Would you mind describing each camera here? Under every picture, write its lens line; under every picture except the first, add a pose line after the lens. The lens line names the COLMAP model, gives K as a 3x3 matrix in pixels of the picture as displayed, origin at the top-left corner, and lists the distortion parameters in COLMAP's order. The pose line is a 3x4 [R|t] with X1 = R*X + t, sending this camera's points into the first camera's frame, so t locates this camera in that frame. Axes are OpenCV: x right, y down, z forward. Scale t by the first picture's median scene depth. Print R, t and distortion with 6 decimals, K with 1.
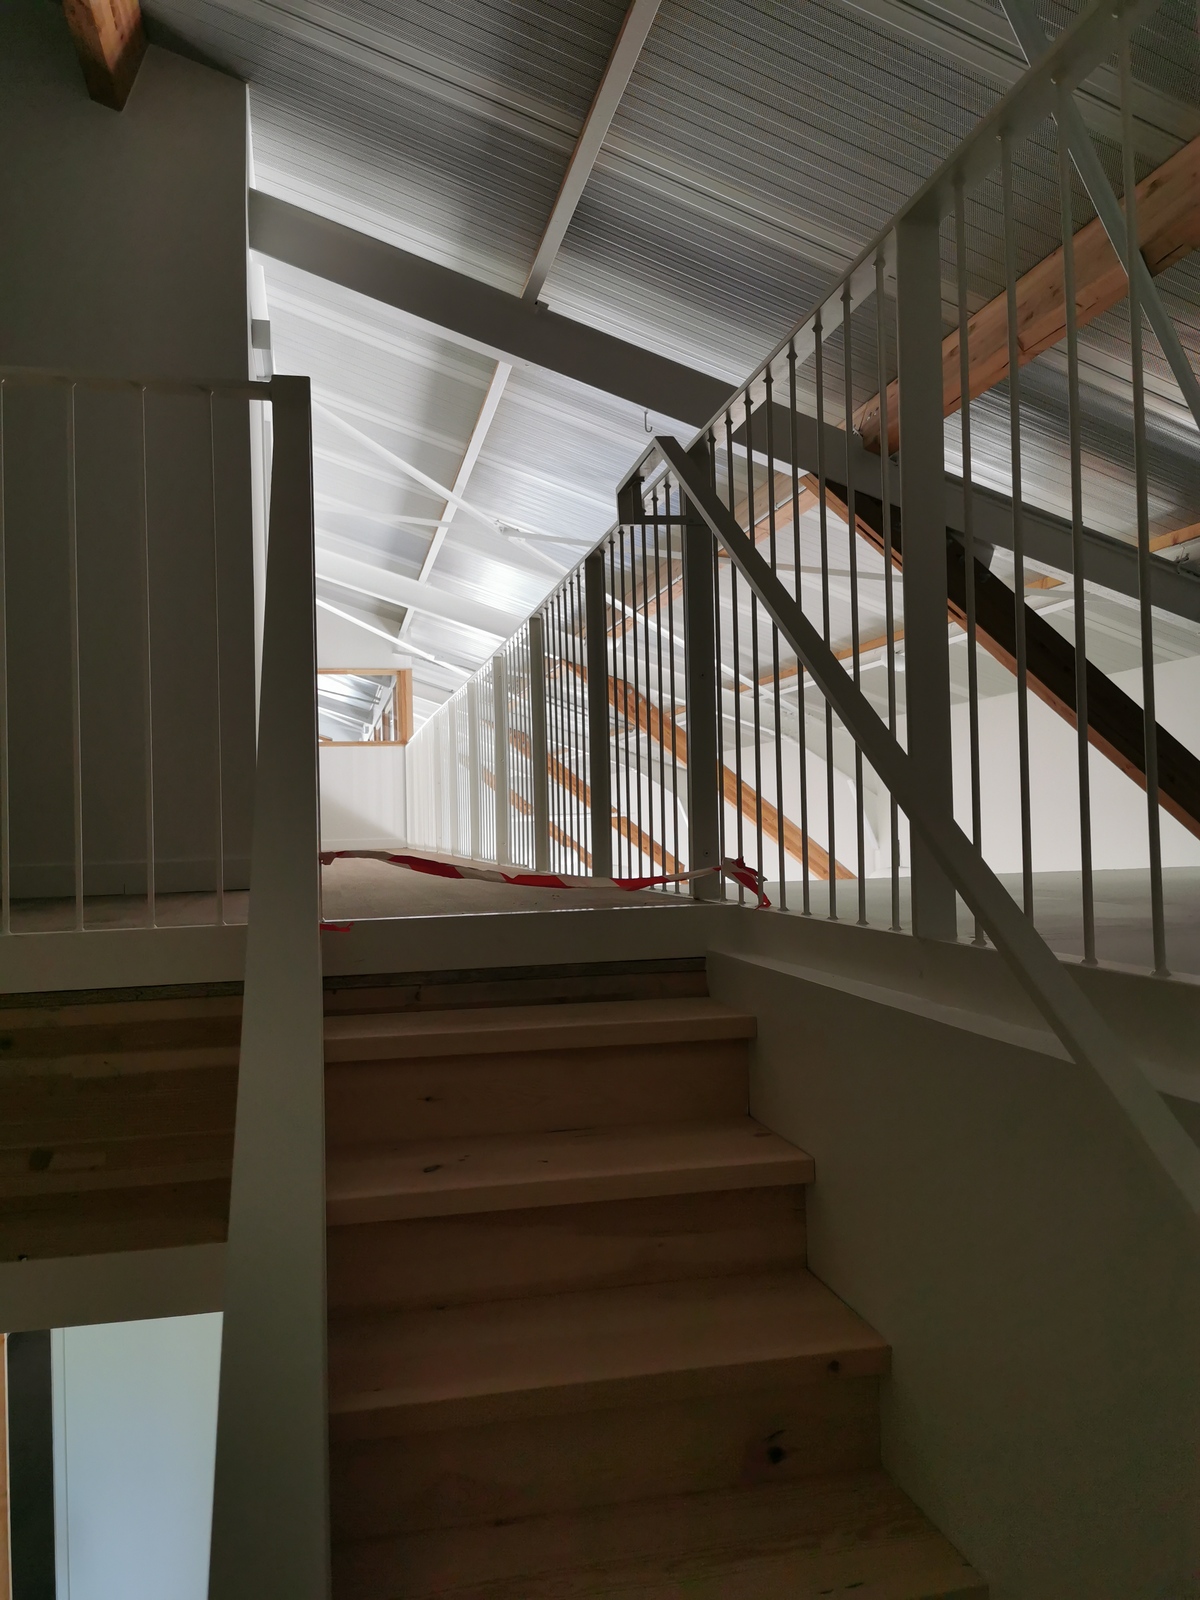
lens RADIAL K [[1248.0, 0, 596.5], [0, 1248.0, 796.4], [0, 0, 1]] dist [0.081262, -0.169148]
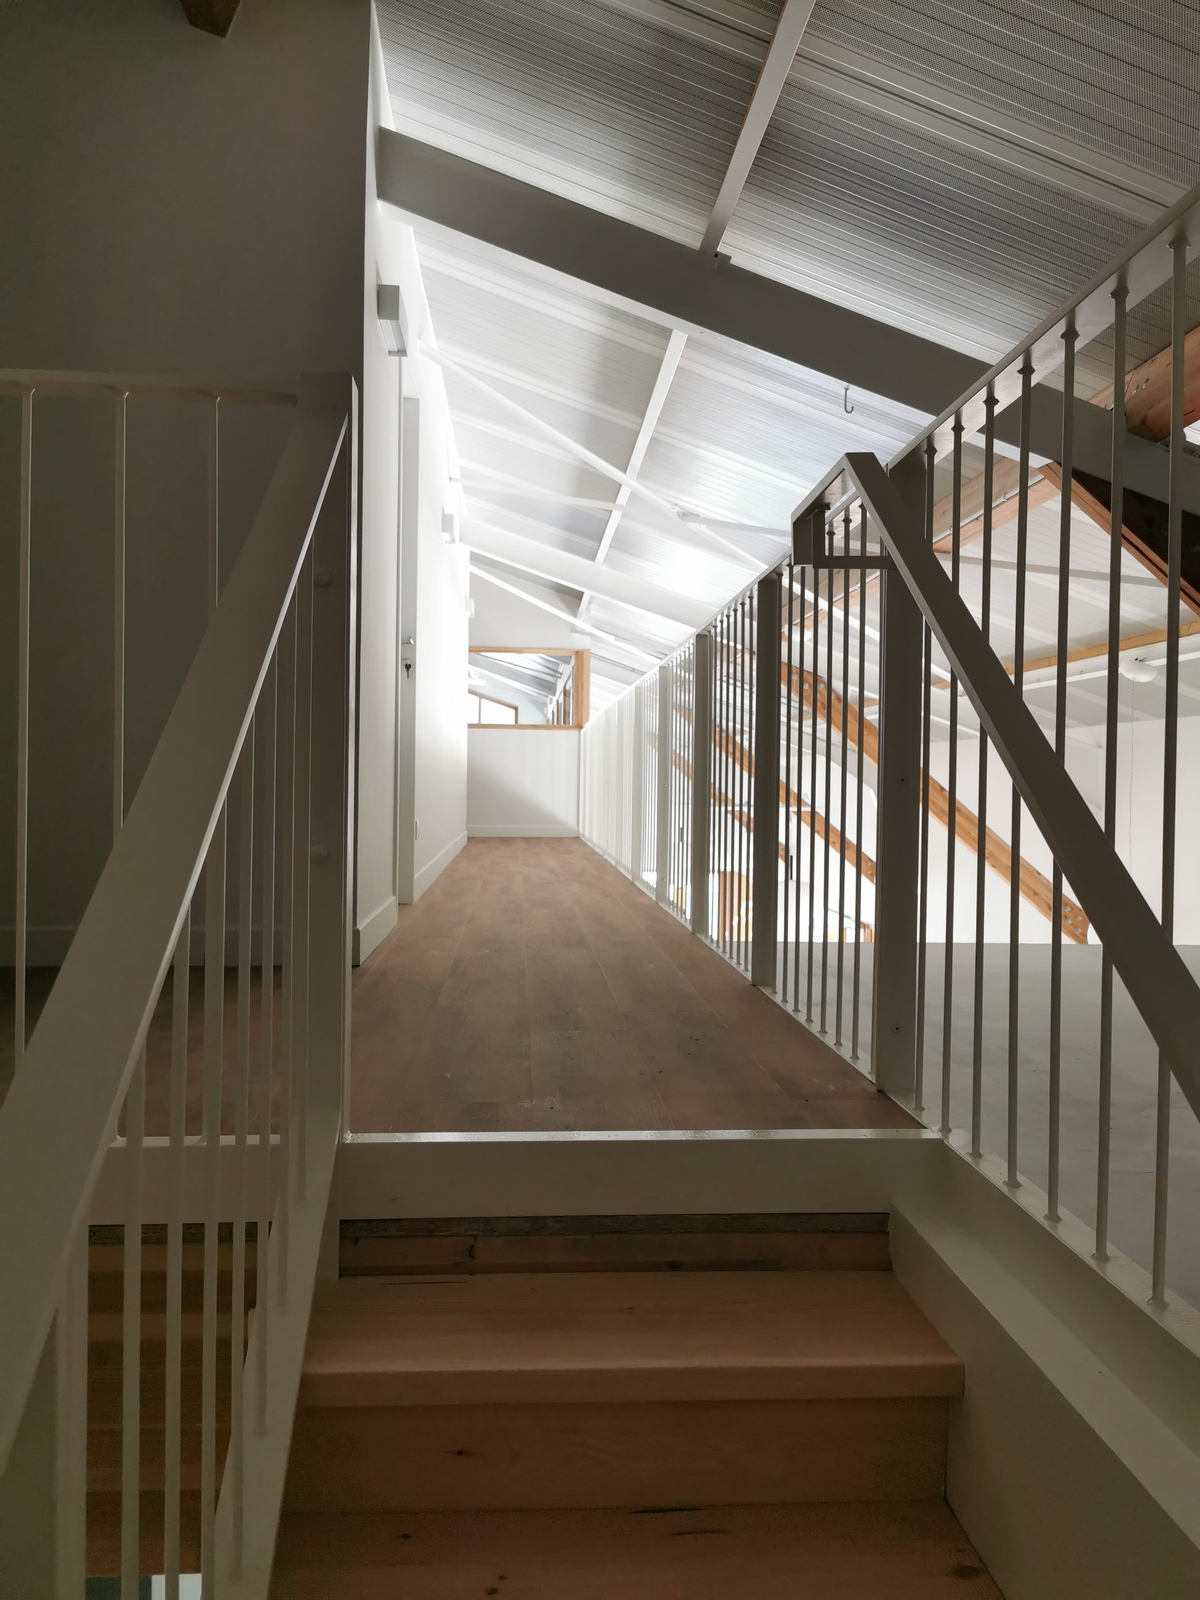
lens RADIAL K [[1241.0, 0, 599.4], [0, 1241.0, 801.6], [0, 0, 1]] dist [0.099535, -0.194995]
pose [[0.988043, 0.039597, -0.149006, 0.013109], [-0.034016, 0.998628, 0.039819, -0.067171], [0.150378, -0.034275, 0.988034, 0.169046]]
